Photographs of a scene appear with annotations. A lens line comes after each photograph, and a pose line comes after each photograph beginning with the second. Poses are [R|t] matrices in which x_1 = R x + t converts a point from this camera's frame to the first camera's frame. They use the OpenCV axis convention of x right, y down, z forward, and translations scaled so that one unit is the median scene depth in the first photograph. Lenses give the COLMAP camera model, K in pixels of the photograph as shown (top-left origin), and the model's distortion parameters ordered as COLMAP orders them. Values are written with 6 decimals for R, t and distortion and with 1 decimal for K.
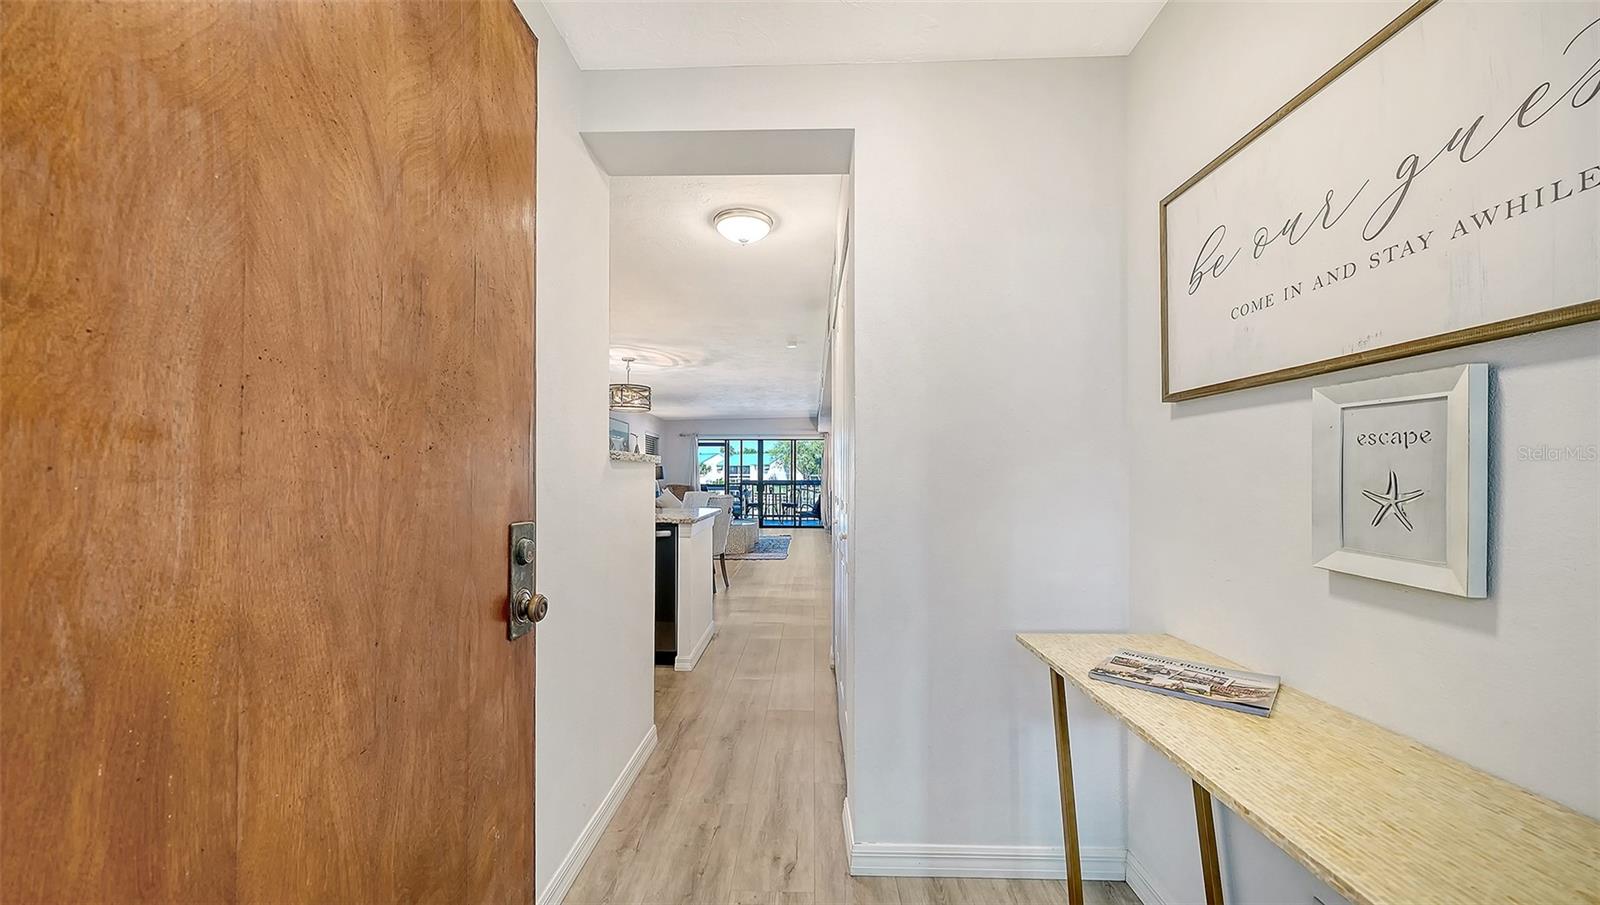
lens RADIAL K [[572.5, 0, 800.0], [0, 572.5, 452.5], [0, 0, 1]] dist [-0.000152, 0.000001]
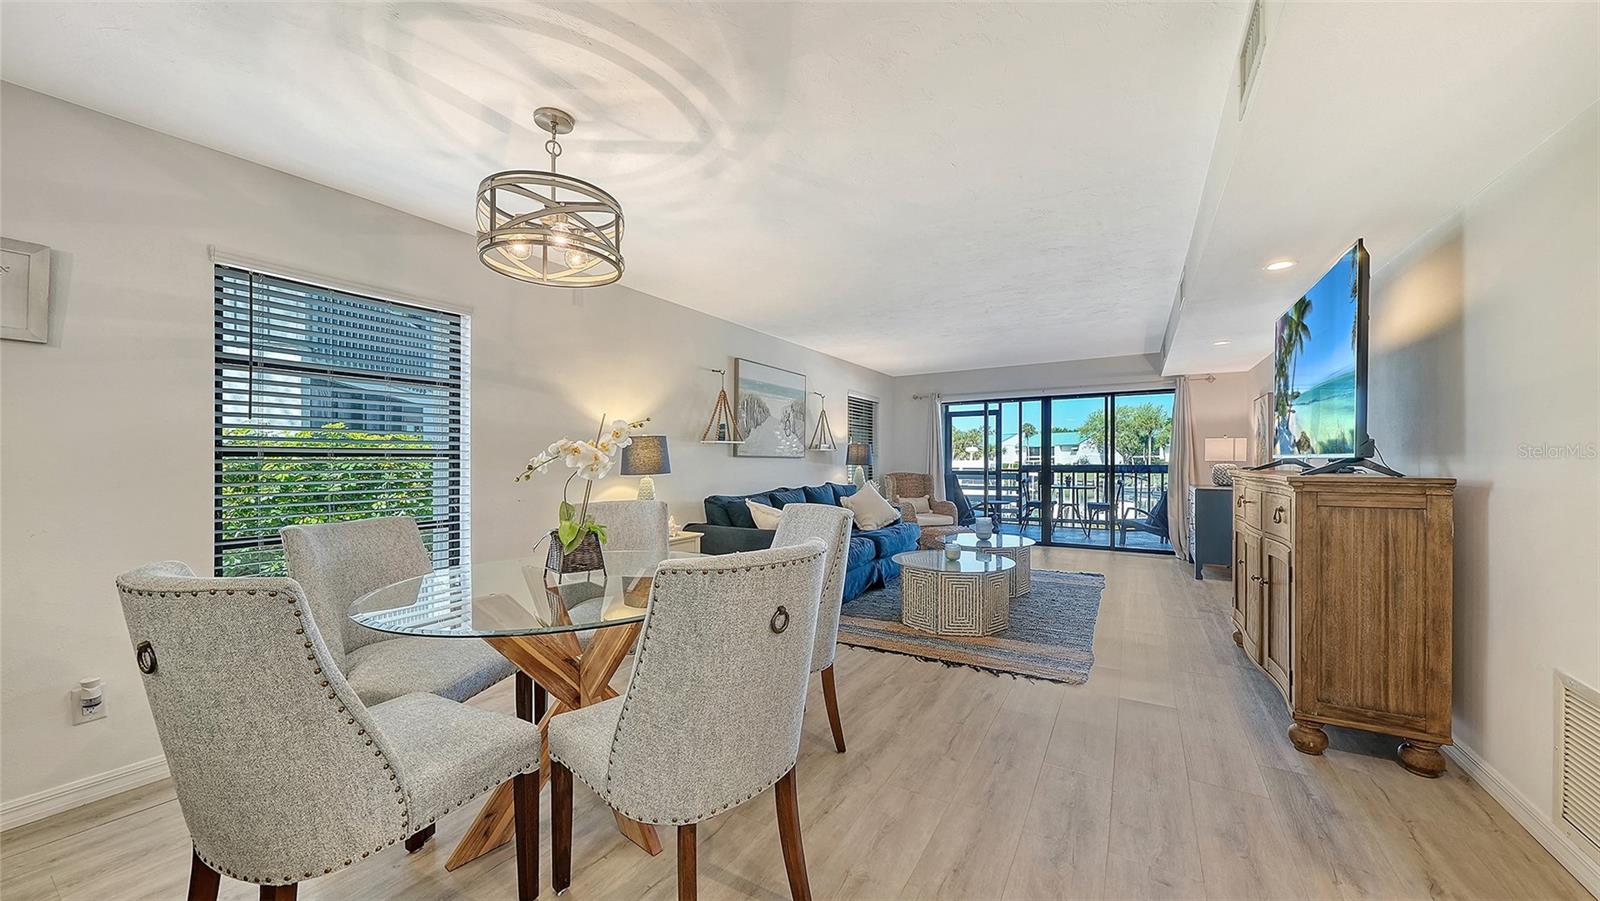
lens RADIAL K [[564.8, 0, 804.0], [0, 564.8, 472.0], [0, 0, 1]] dist [0.007108, -0.003357]
pose [[0.874591, 0.006403, -0.484819, -0.004139], [0.024956, 0.997993, 0.058201, 0.013262], [0.484219, -0.063001, 0.872676, 0.340830]]
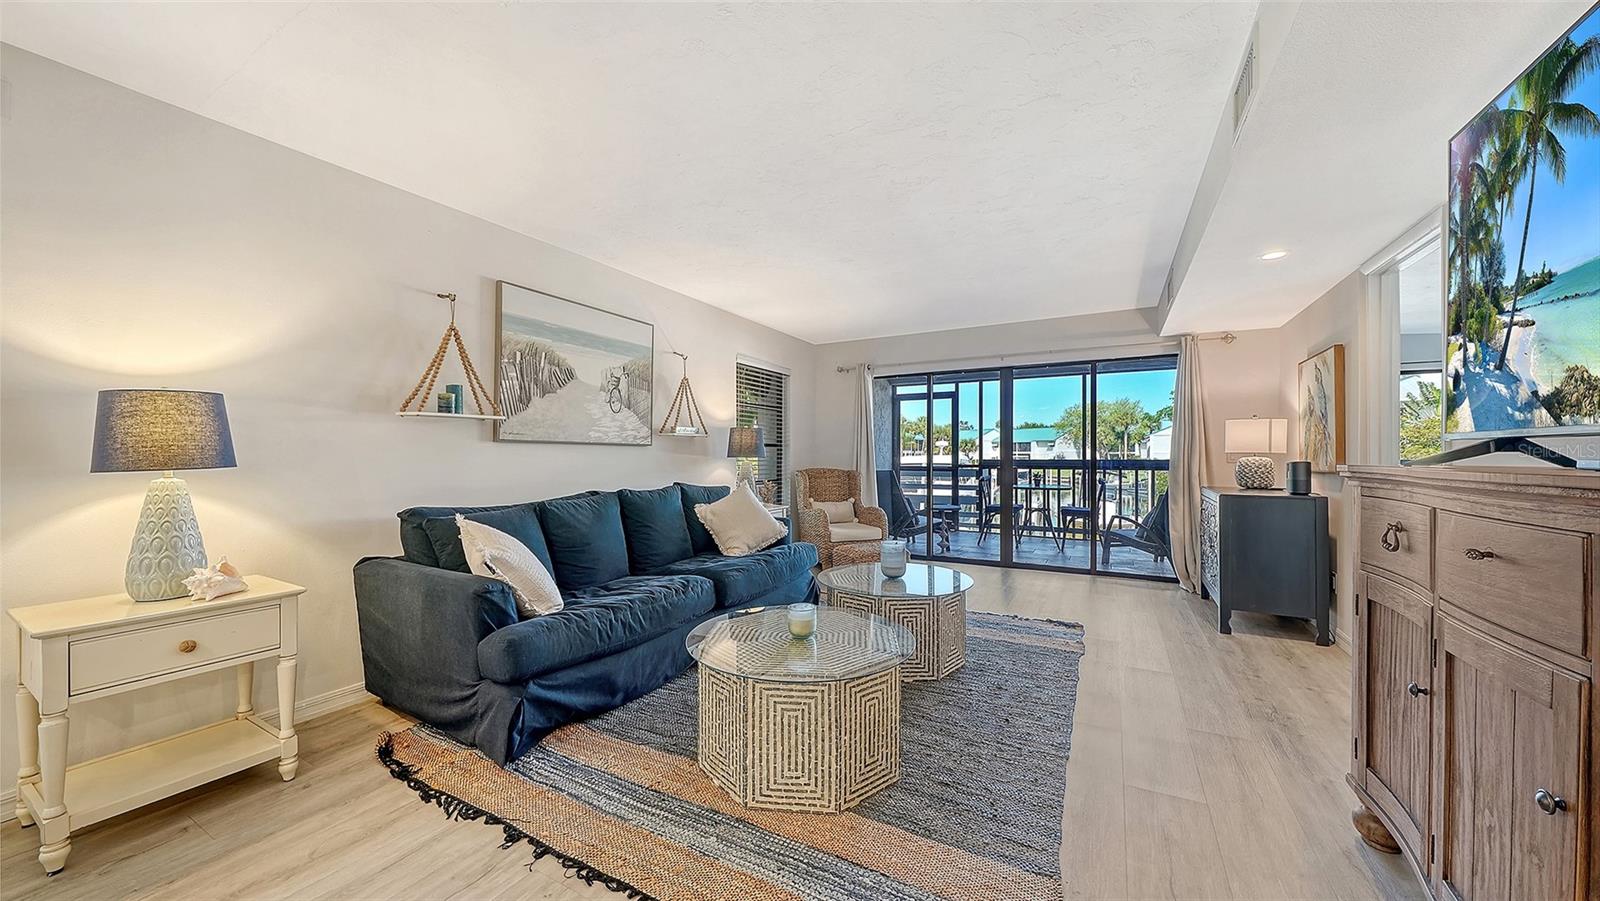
lens RADIAL K [[573.9, 0, 806.5], [0, 573.9, 457.5], [0, 0, 1]] dist [0.001007, -0.000041]
pose [[0.894448, 0.001517, -0.447170, -0.007910], [0.019192, 0.998943, 0.041778, 0.023035], [0.446760, -0.045951, 0.893473, 0.493712]]
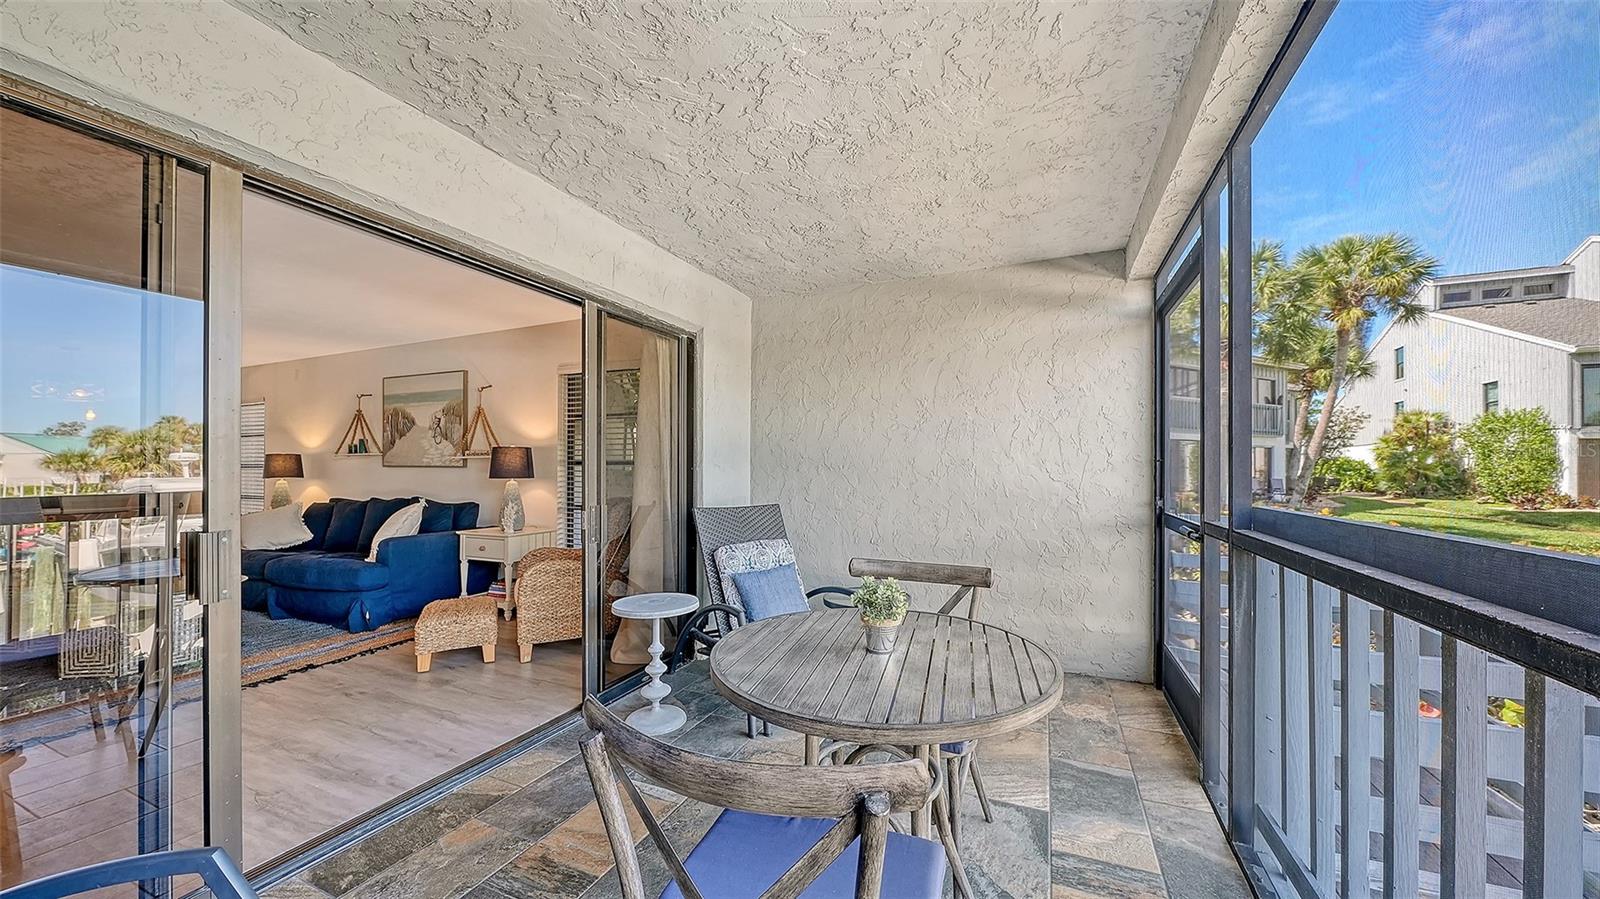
lens RADIAL K [[564.8, 0, 804.0], [0, 564.8, 471.0], [0, 0, 1]] dist [0.007108, -0.003357]
pose [[-0.372406, -0.000844, -0.928069, 0.047765], [0.034917, 0.999279, -0.014920, 0.044244], [0.927413, -0.037962, -0.372108, 1.088129]]
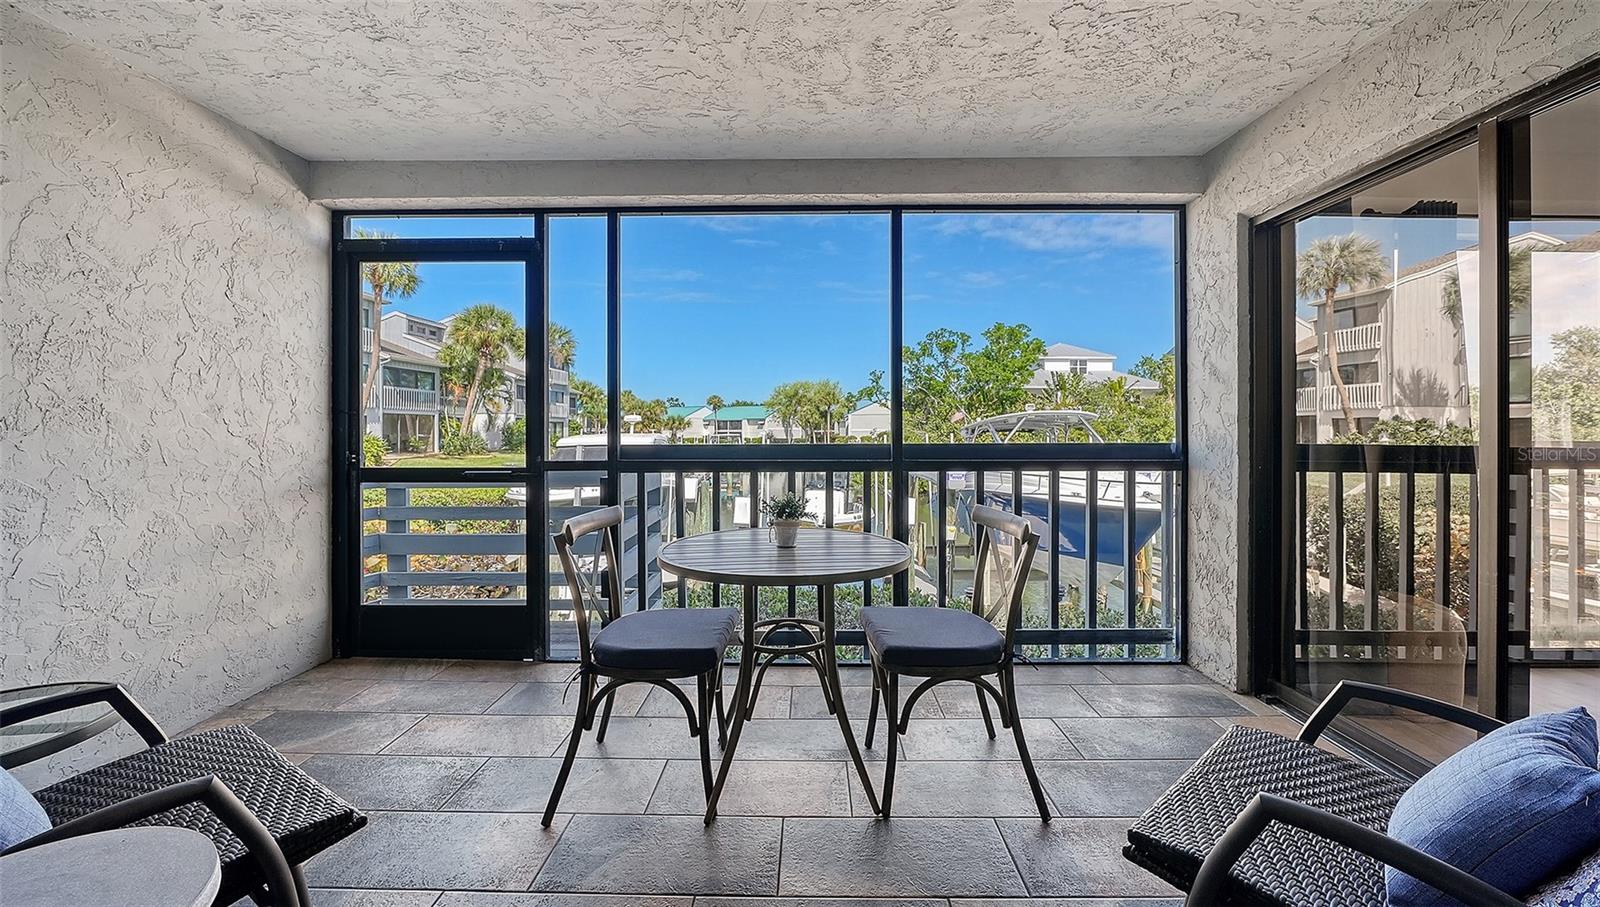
lens RADIAL K [[591.2, 0, 789.9], [0, 591.2, 437.3], [0, 0, 1]] dist [-0.019985, 0.000026]
pose [[0.999945, -0.004485, -0.009529, -0.050448], [0.004943, 0.998806, 0.048608, 0.041087], [0.009299, -0.048652, 0.998772, 0.917005]]
